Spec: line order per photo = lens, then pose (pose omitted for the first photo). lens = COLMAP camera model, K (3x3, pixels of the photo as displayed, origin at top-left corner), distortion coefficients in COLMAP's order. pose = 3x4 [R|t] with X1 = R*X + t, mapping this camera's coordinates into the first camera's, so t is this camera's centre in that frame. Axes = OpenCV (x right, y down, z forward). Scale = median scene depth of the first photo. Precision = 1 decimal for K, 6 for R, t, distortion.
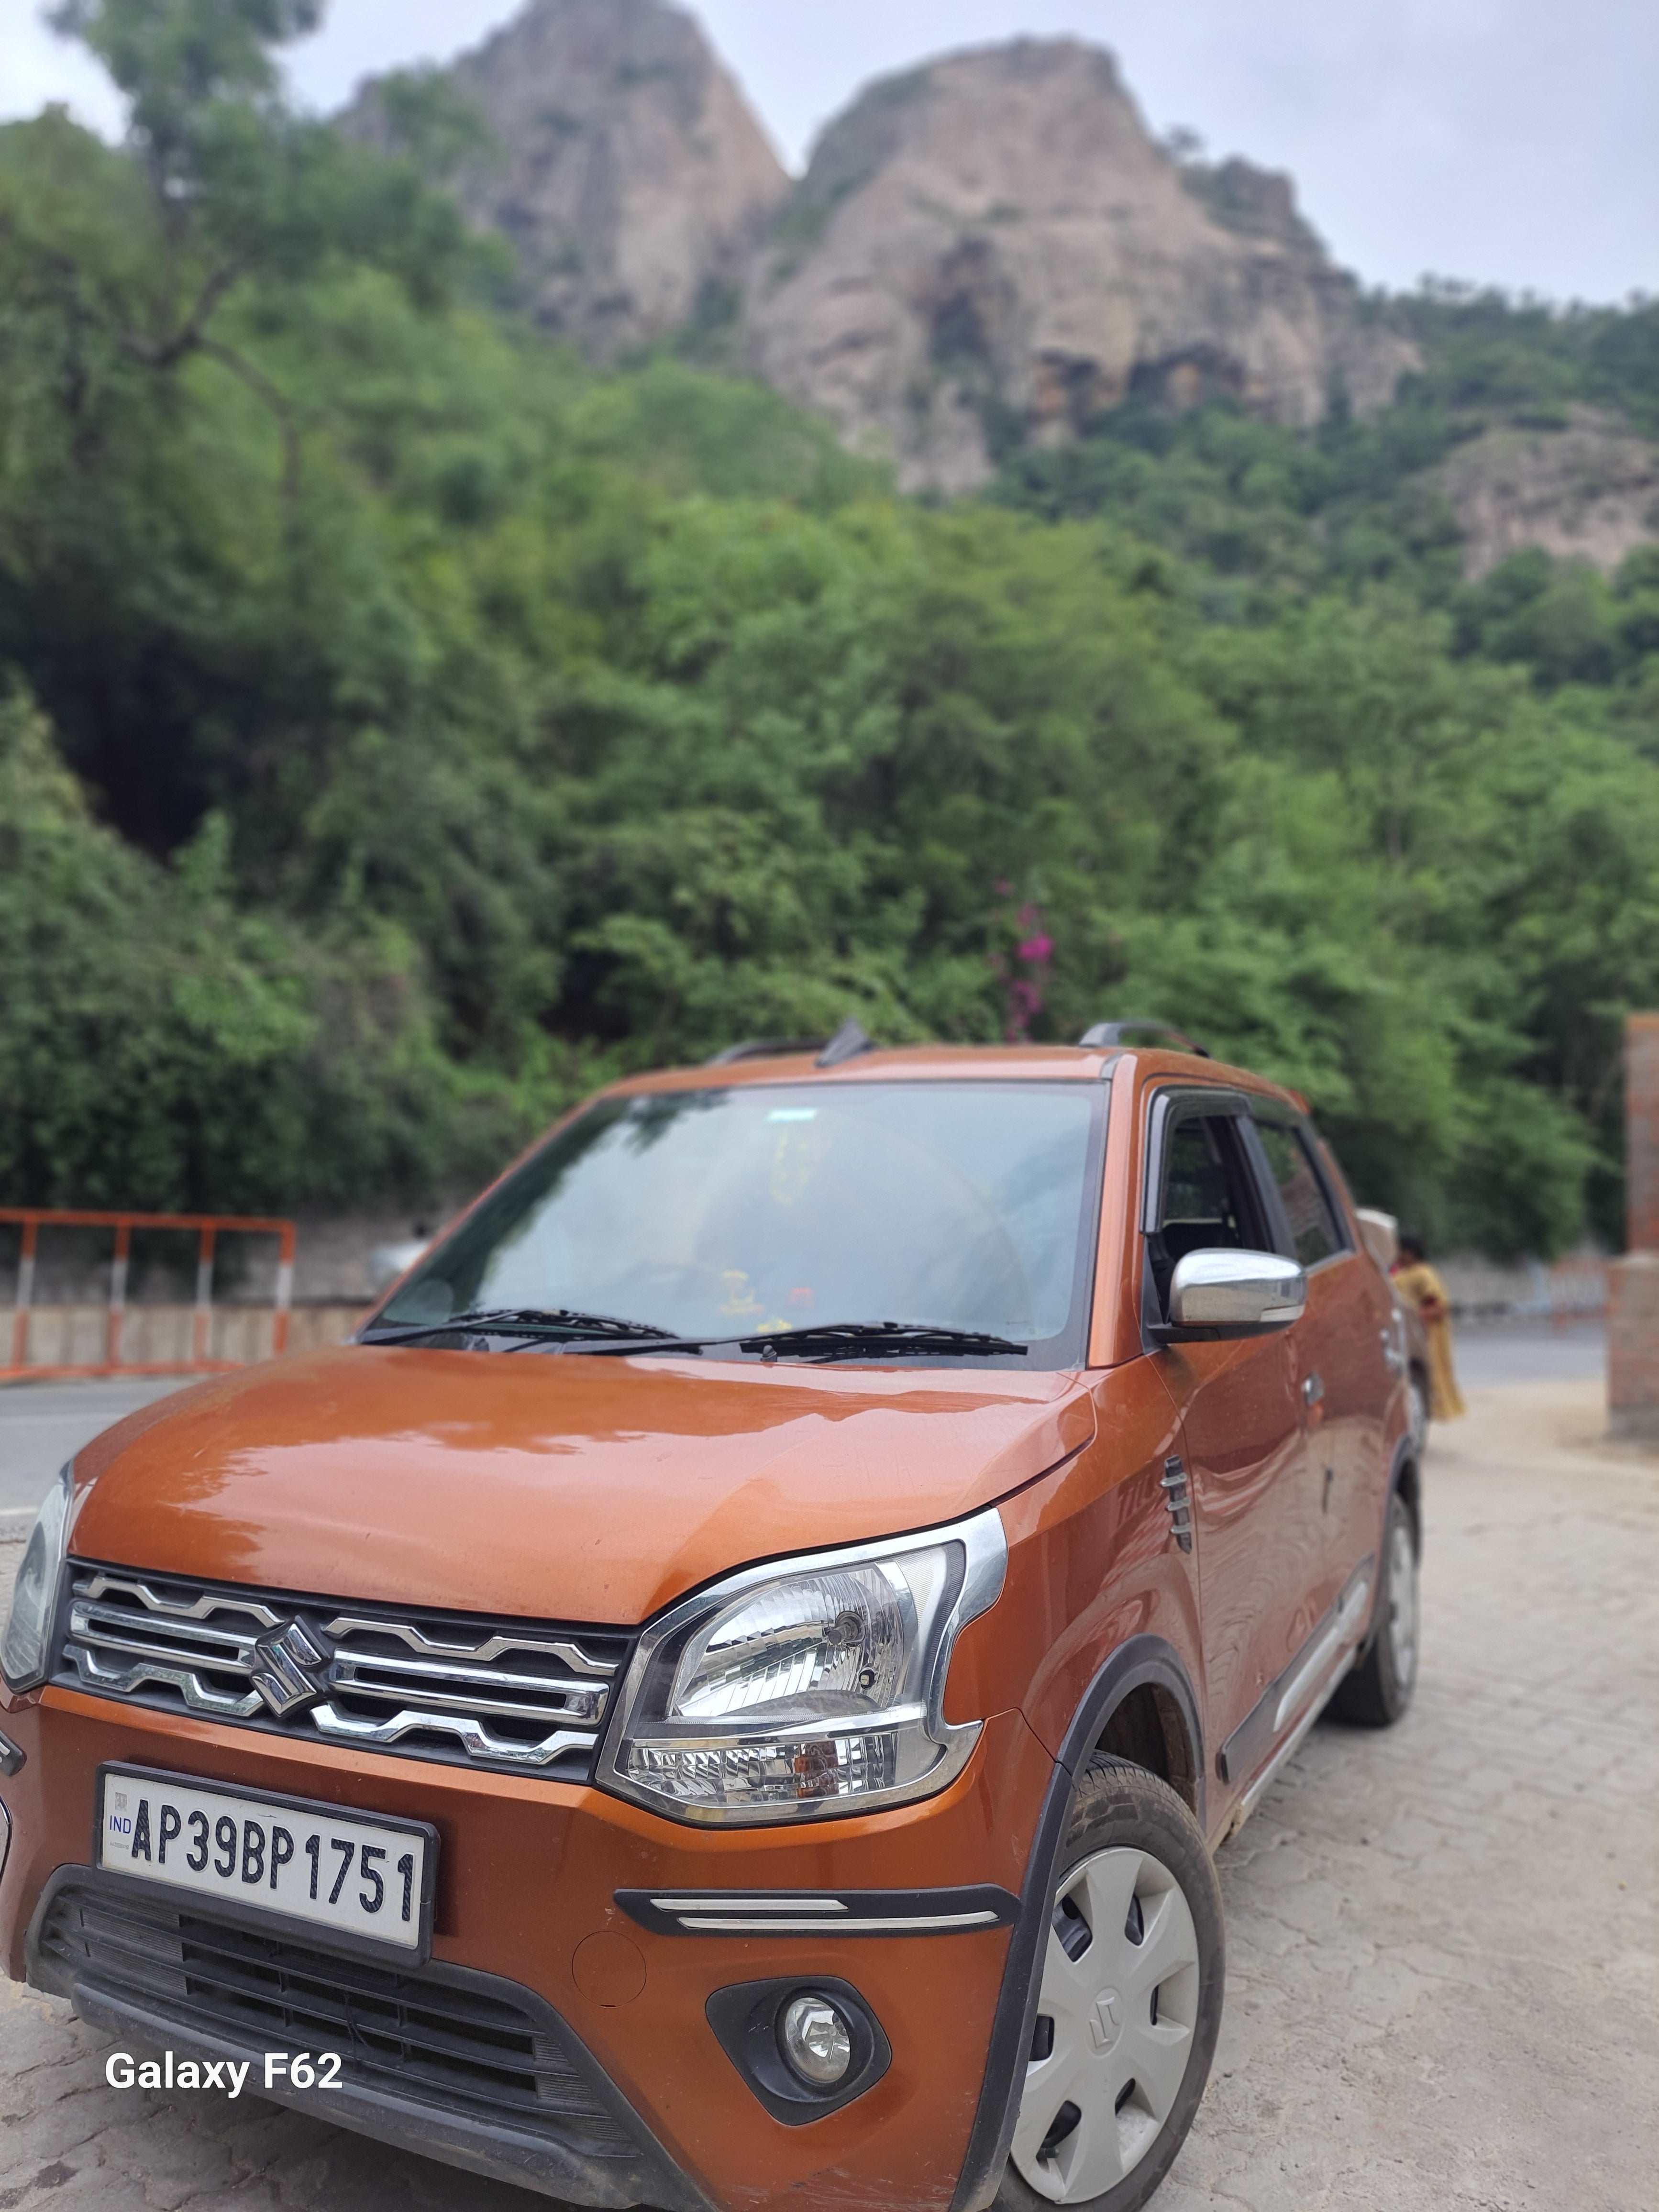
lens RADIAL K [[1690.4, 0, 829.5], [0, 1690.4, 1106.0], [0, 0, 1]] dist [0.000735, -0.000372]
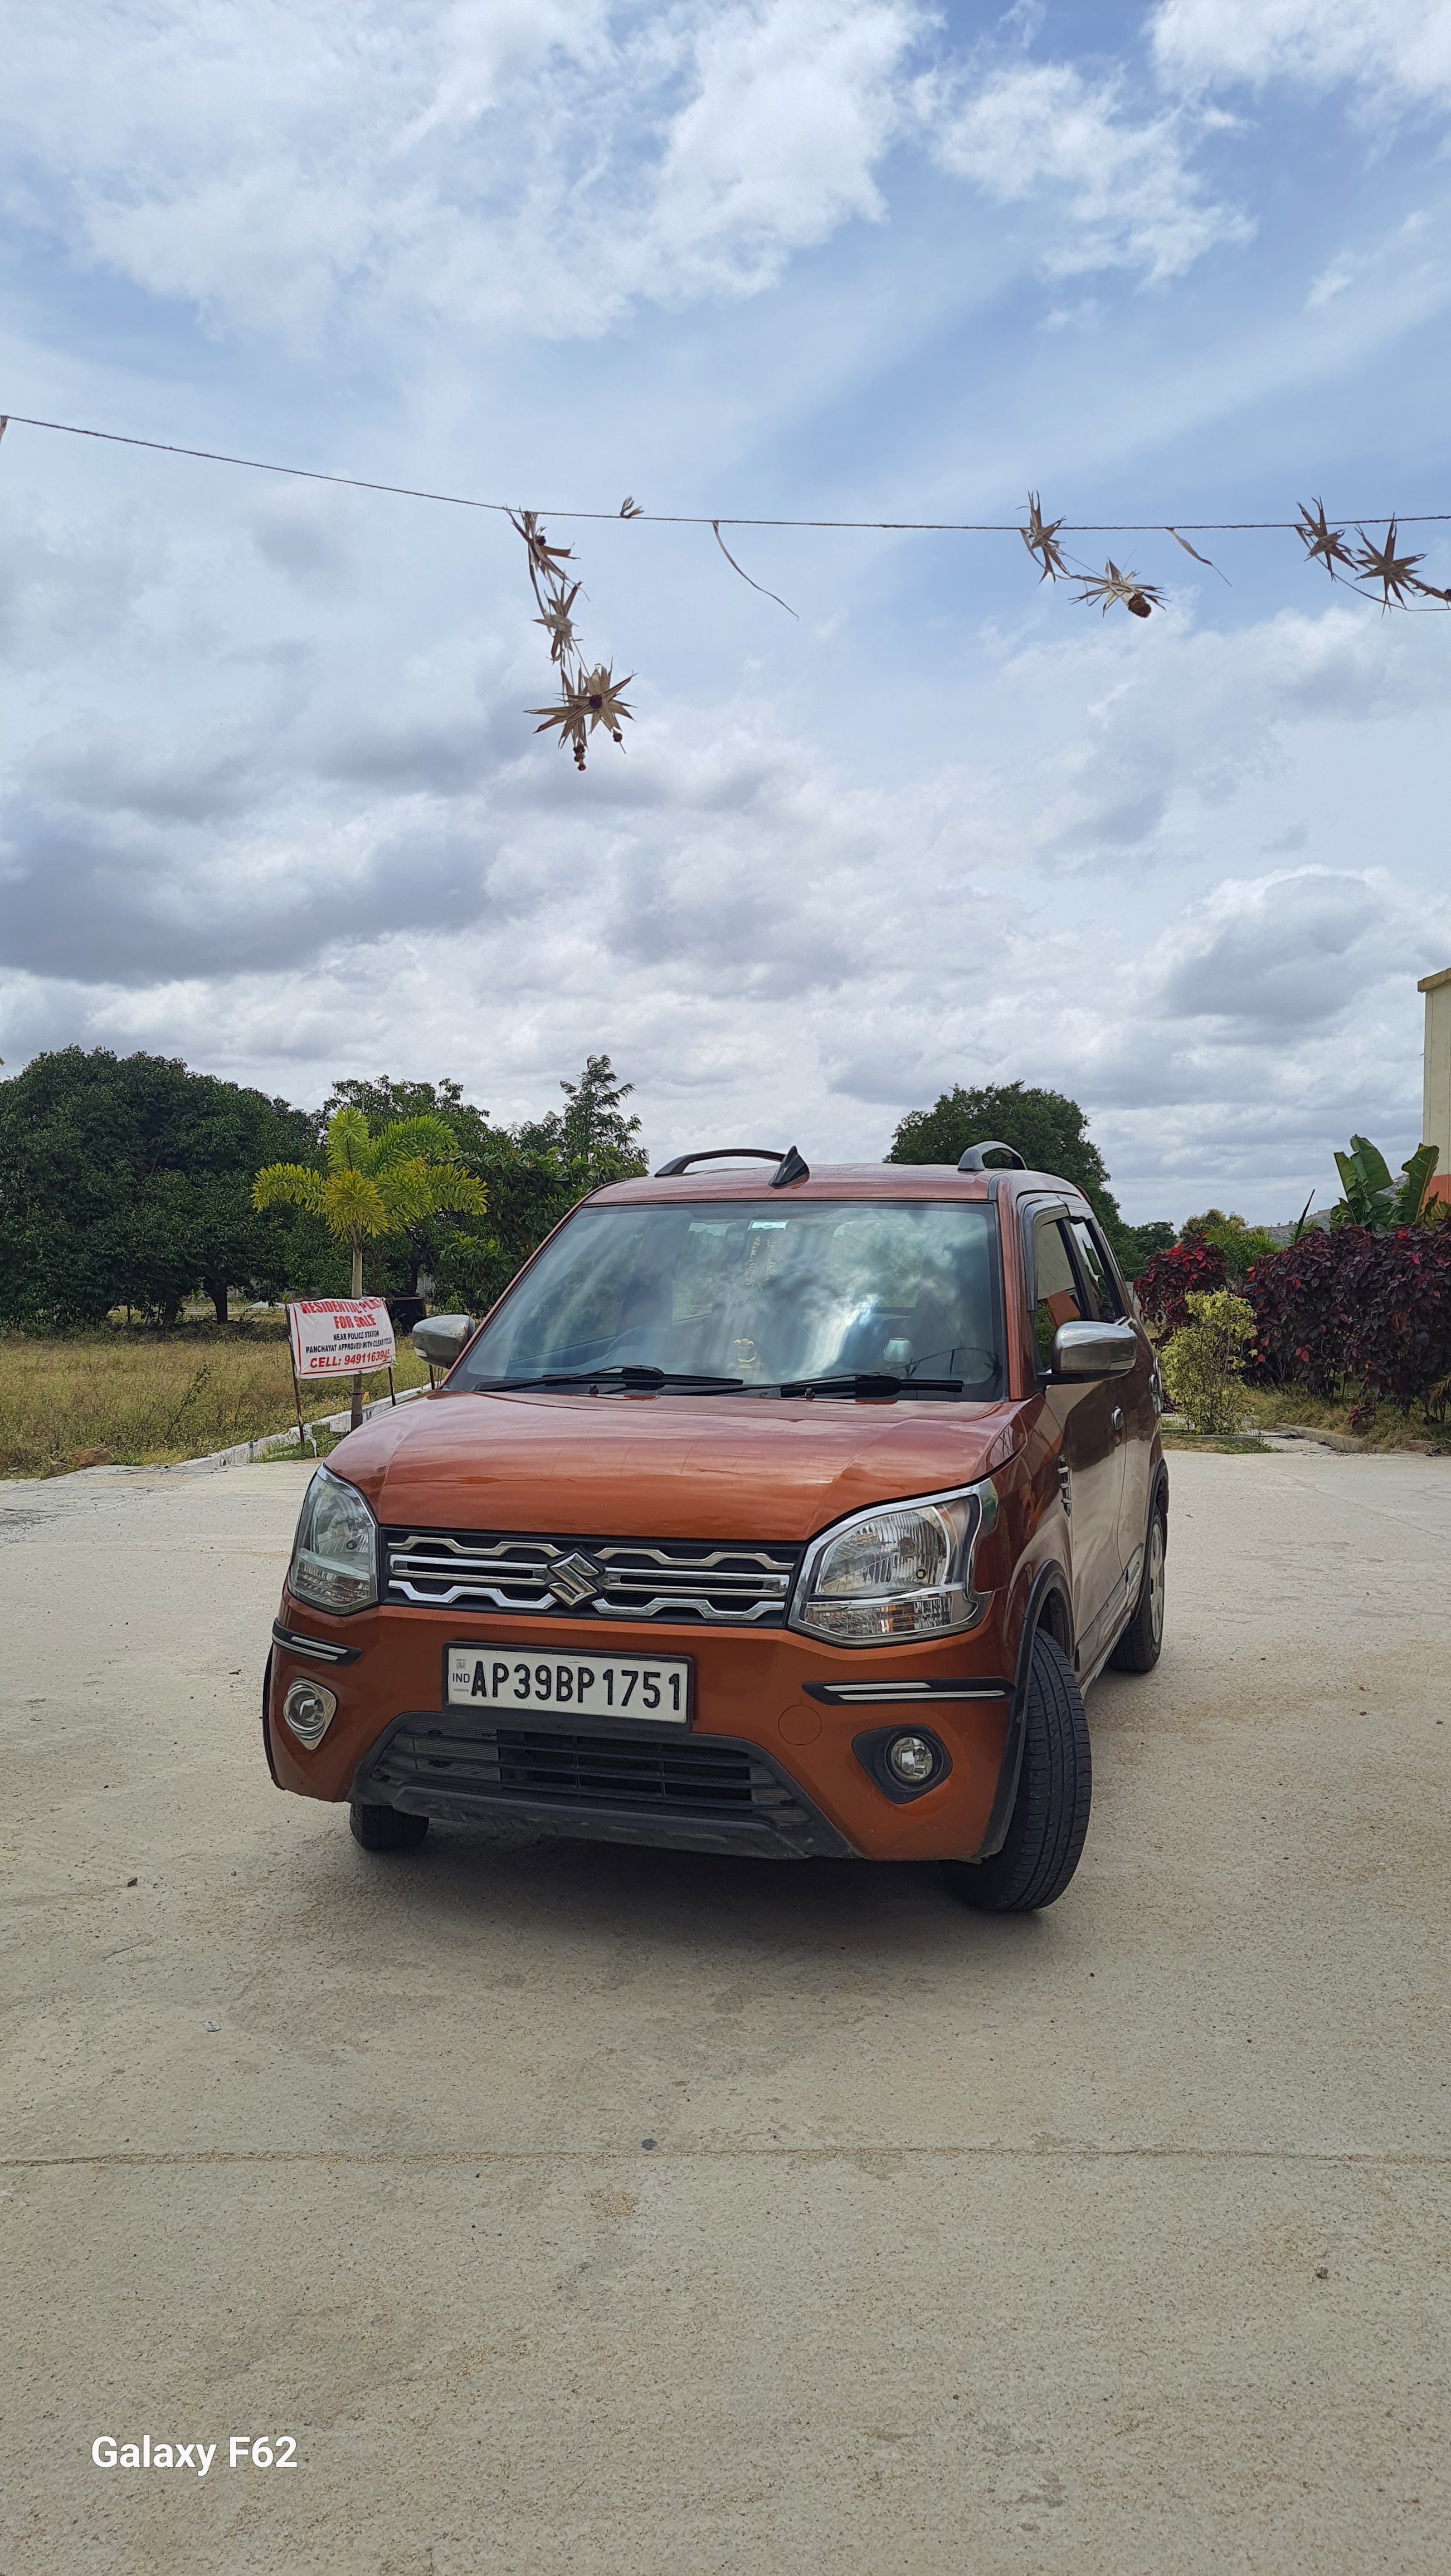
lens RADIAL K [[1968.0, 0, 725.5], [0, 1968.0, 1288.0], [0, 0, 1]] dist [0.007262, 0.006734]
pose [[0.989076, -0.000771, 0.147407, -0.470451], [-0.012728, 0.995805, 0.090613, -0.133061], [-0.146858, -0.091499, 0.984917, -0.925670]]
